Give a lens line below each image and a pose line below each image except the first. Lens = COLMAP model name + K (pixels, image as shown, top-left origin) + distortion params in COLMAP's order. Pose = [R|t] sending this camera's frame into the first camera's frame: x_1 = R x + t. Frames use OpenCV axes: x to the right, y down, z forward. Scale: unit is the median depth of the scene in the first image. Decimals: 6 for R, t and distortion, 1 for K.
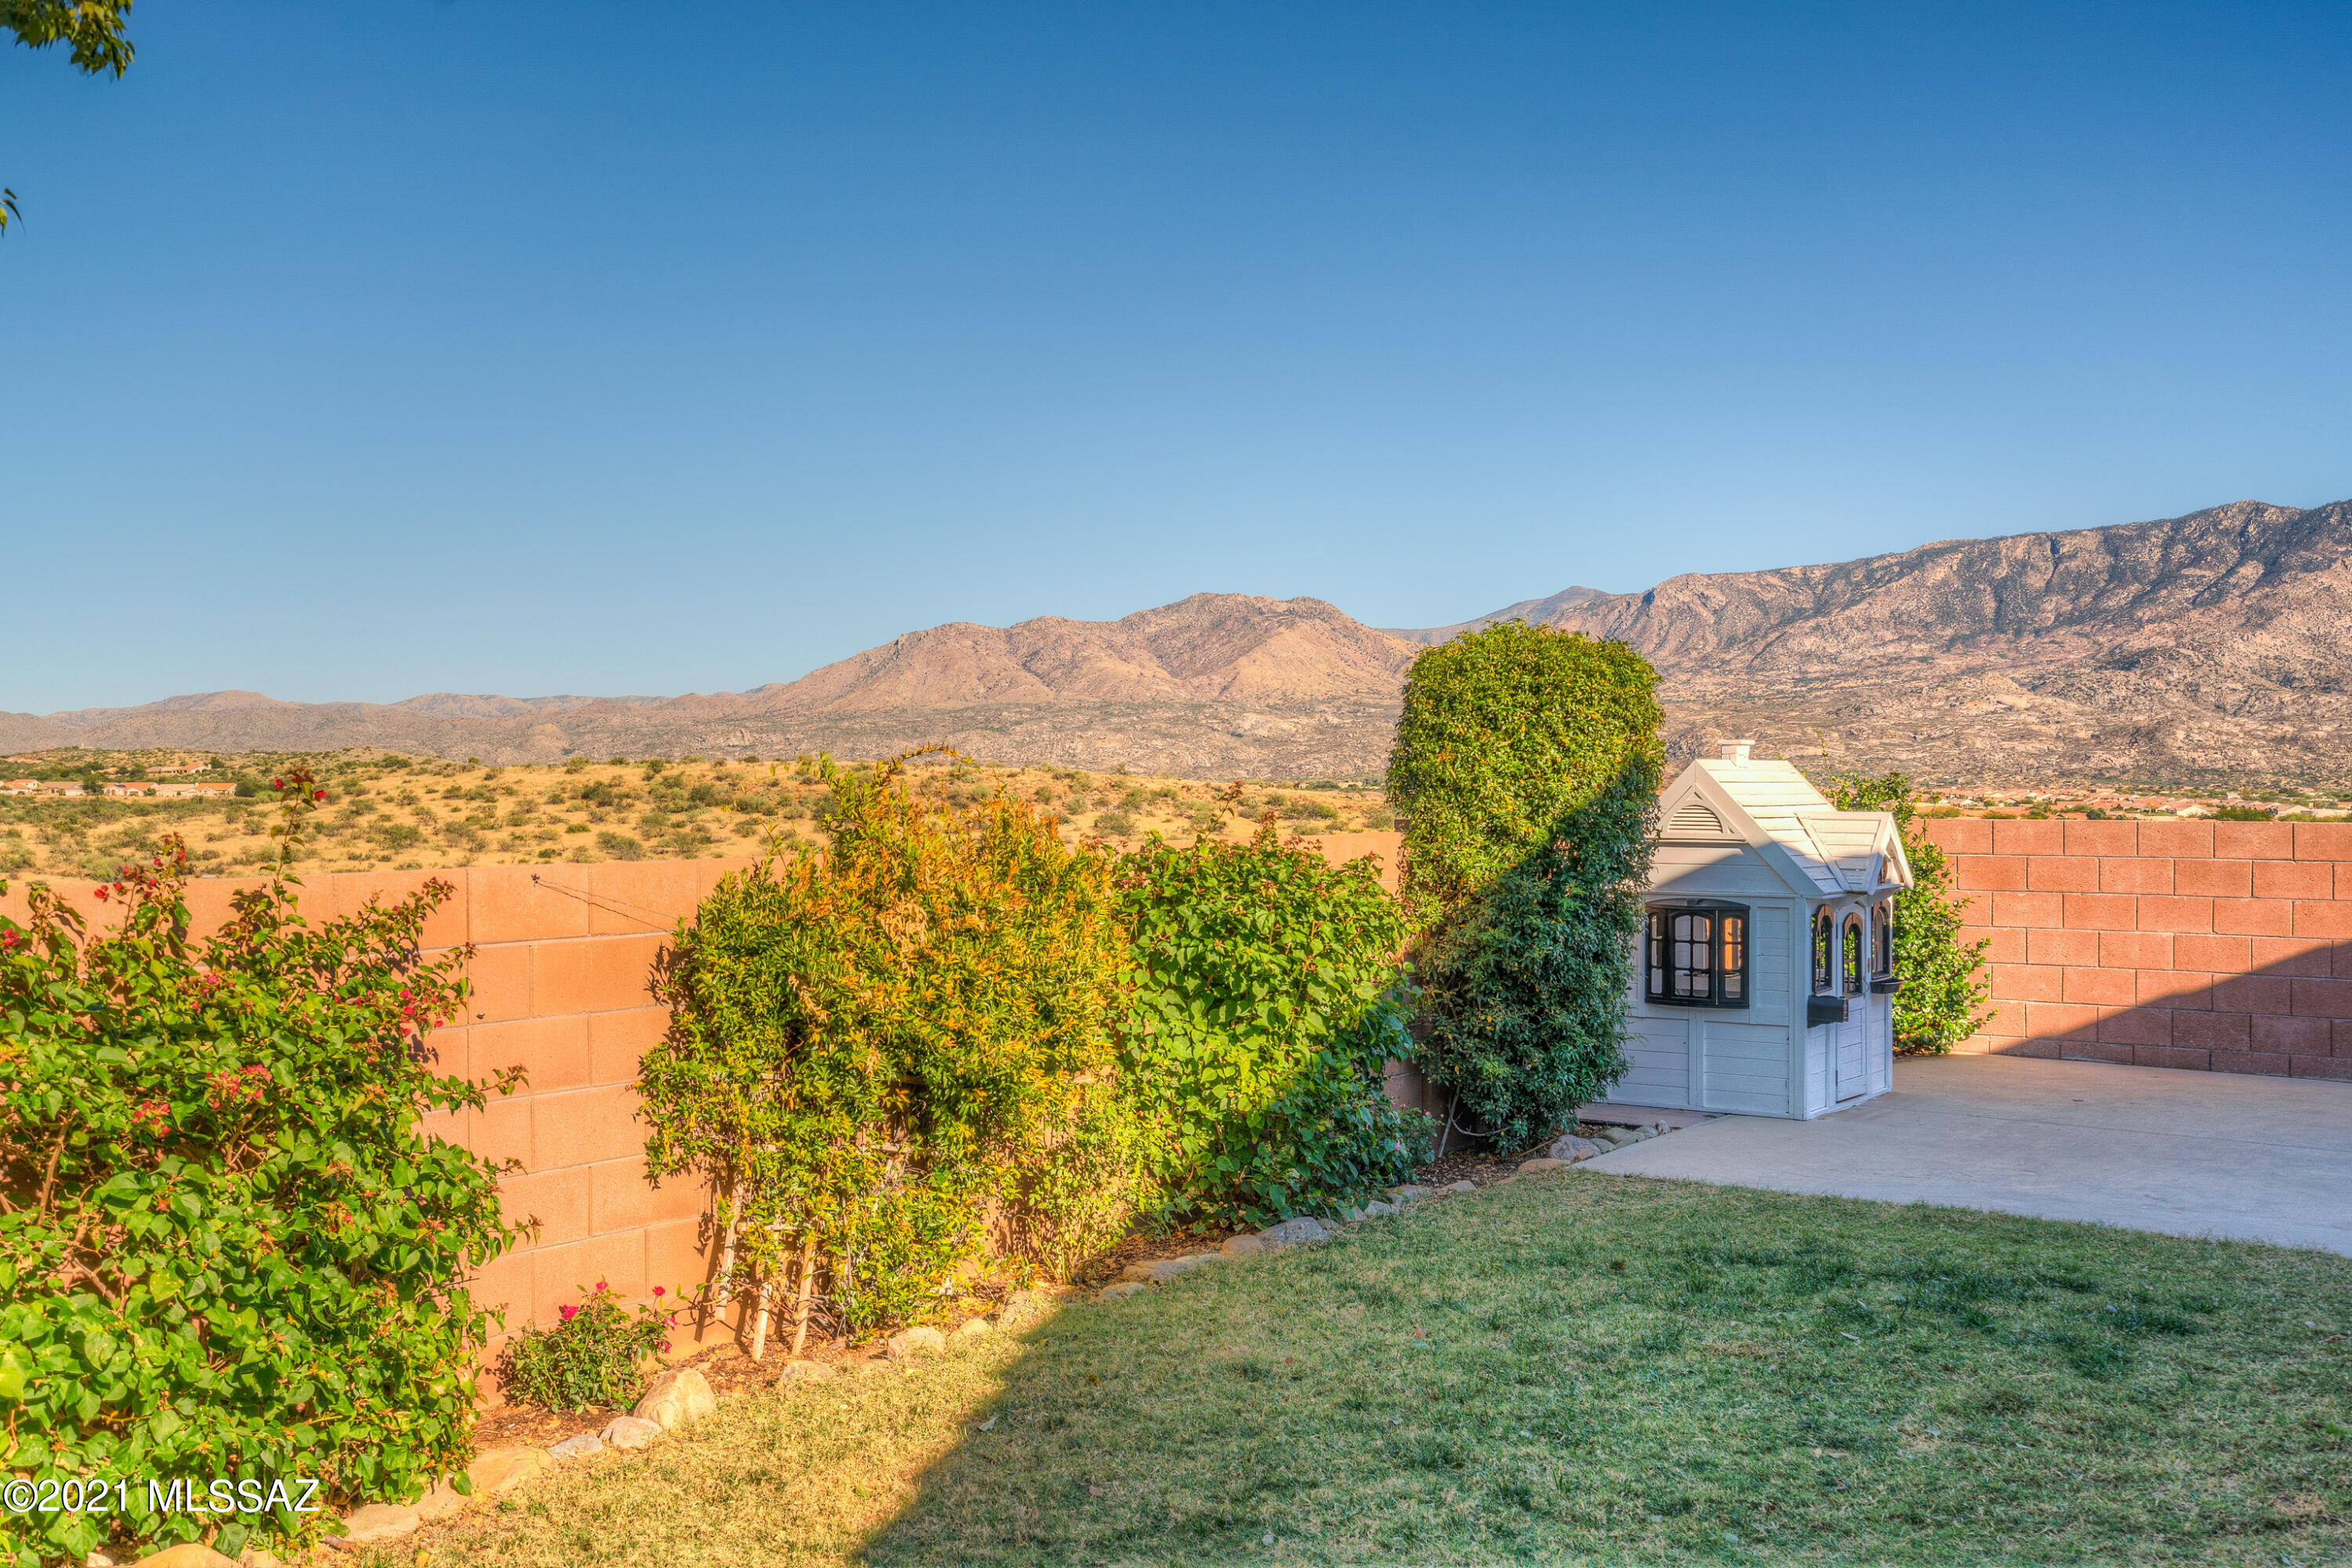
lens RADIAL K [[2297.7, 0, 1174.8], [0, 2297.7, 784.8], [0, 0, 1]] dist [0.021645, 0.000000]
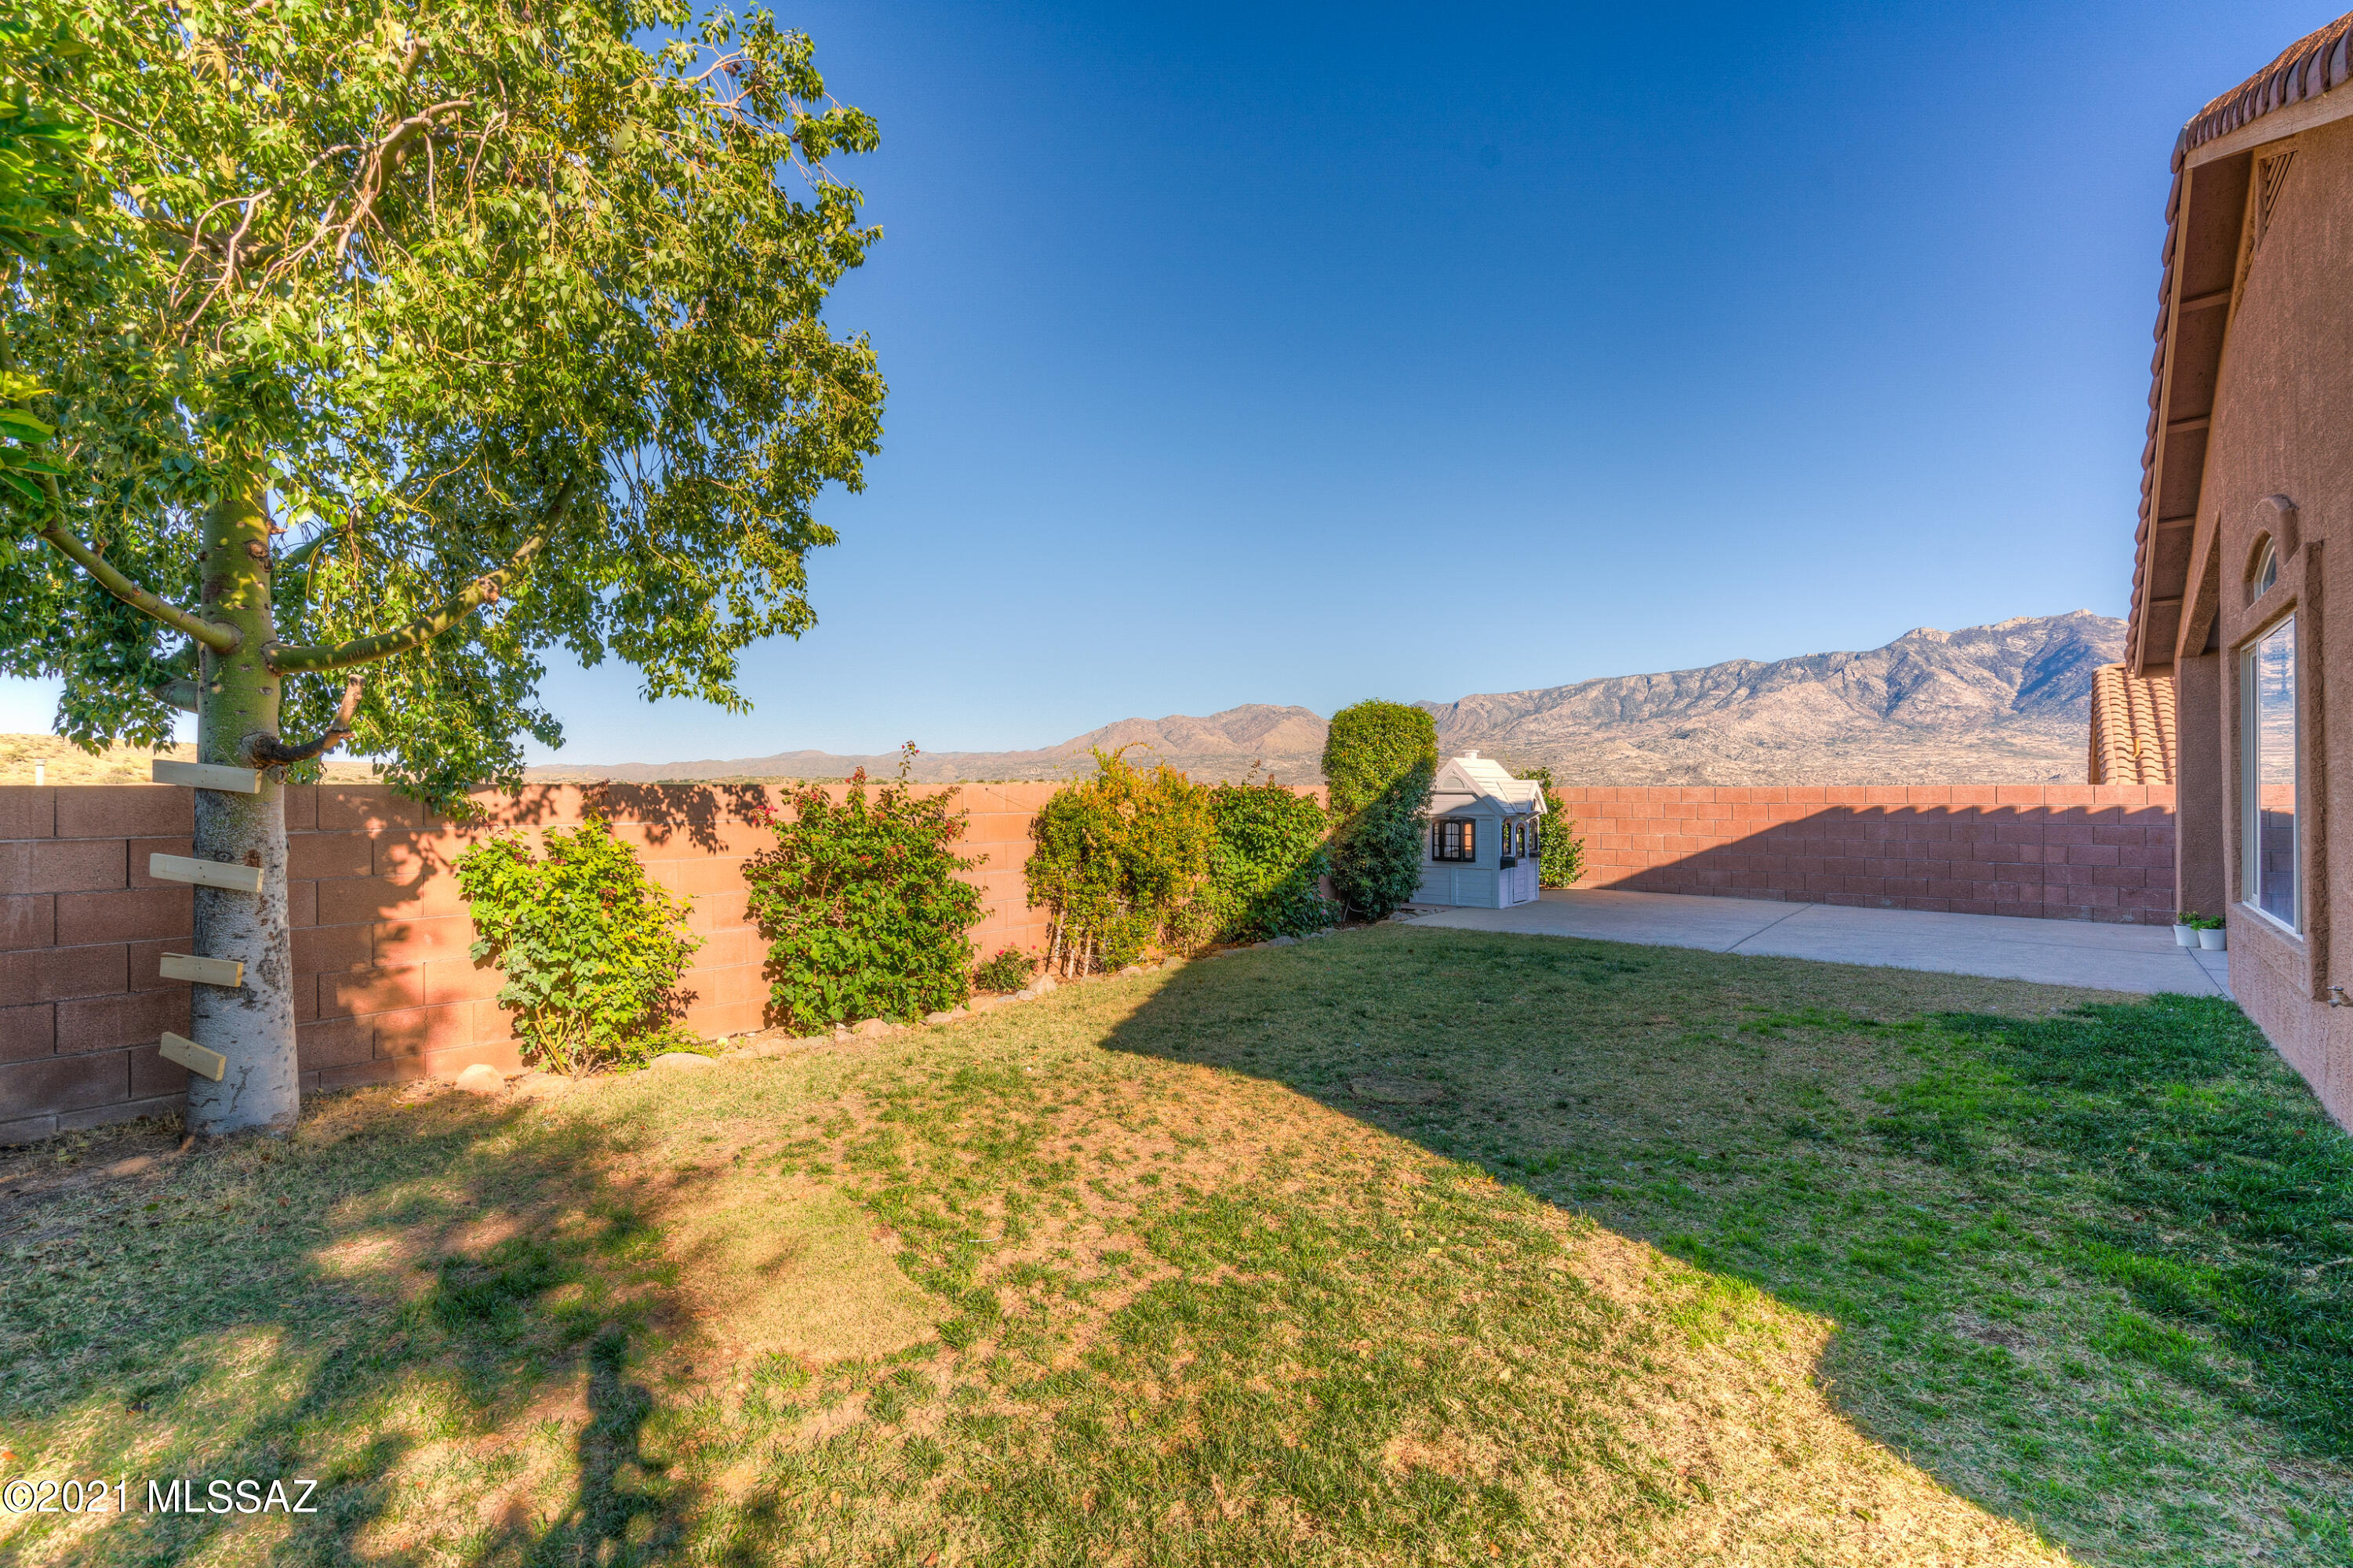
lens RADIAL K [[1067.5, 0, 1176.1], [0, 1067.5, 783.8], [0, 0, 1]] dist [0.000321, 0.000141]
pose [[0.998495, 0.001114, -0.054833, 0.001876], [-0.001628, 0.999955, -0.009328, 0.034724], [0.054820, 0.009403, 0.998452, -0.149747]]
